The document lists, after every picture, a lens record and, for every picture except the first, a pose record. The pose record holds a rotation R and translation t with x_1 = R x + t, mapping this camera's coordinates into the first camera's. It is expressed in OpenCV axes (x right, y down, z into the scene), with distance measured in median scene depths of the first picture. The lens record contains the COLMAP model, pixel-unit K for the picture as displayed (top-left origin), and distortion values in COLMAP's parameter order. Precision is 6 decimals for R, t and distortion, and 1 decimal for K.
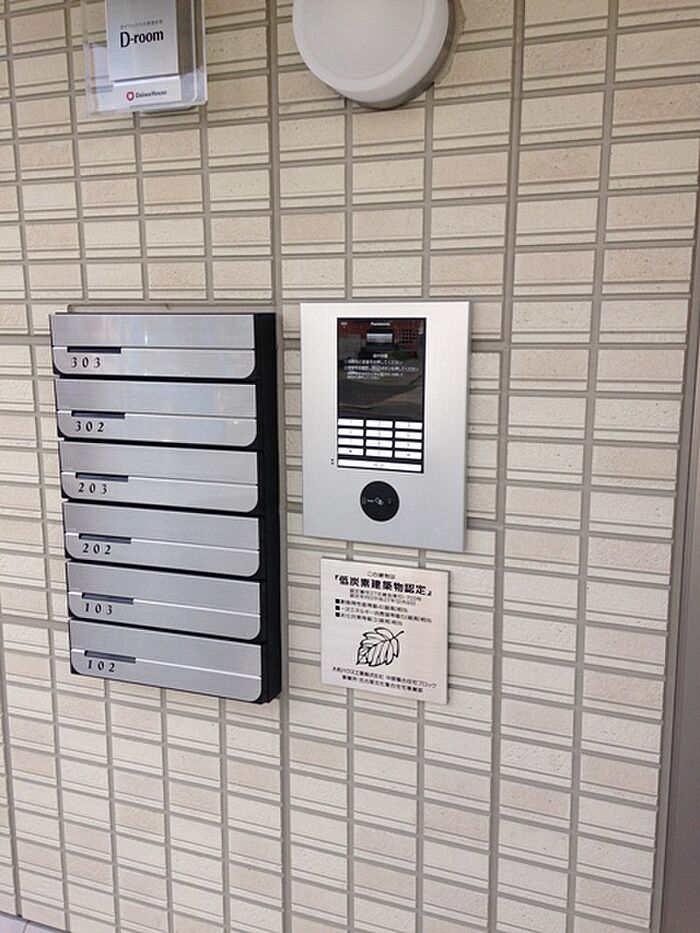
lens RADIAL K [[847.2, 0, 350.0], [0, 847.2, 466.5], [0, 0, 1]] dist [0.174440, -0.353214]
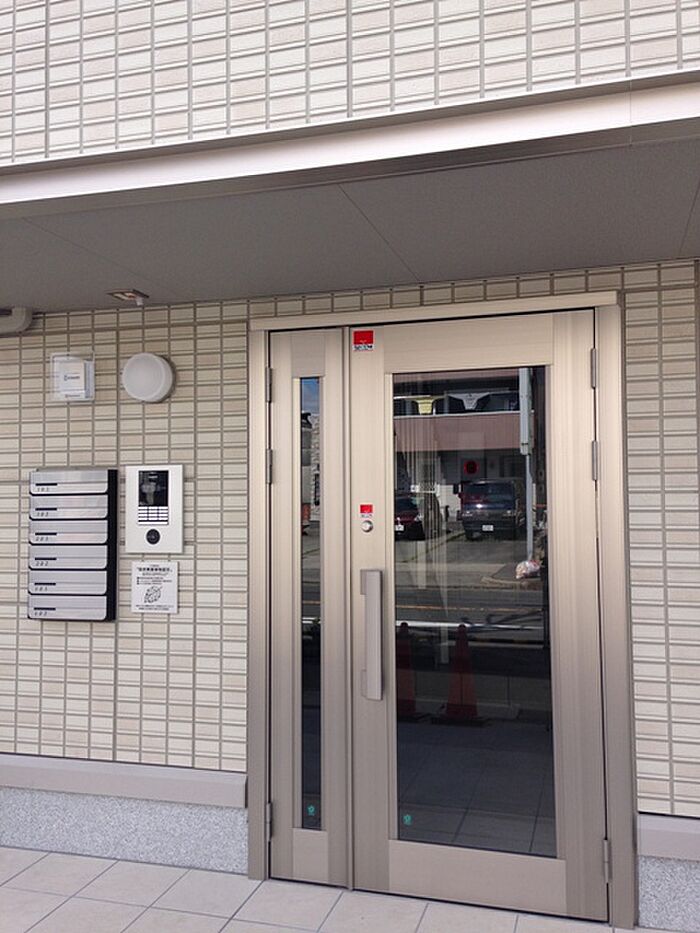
lens RADIAL K [[847.2, 0, 350.0], [0, 847.2, 466.5], [0, 0, 1]] dist [0.174440, -0.353214]
pose [[0.996067, -0.000367, 0.088602, 0.410512], [0.019802, 0.975620, -0.218573, 0.422540], [-0.086361, 0.219468, 0.971790, -1.726448]]
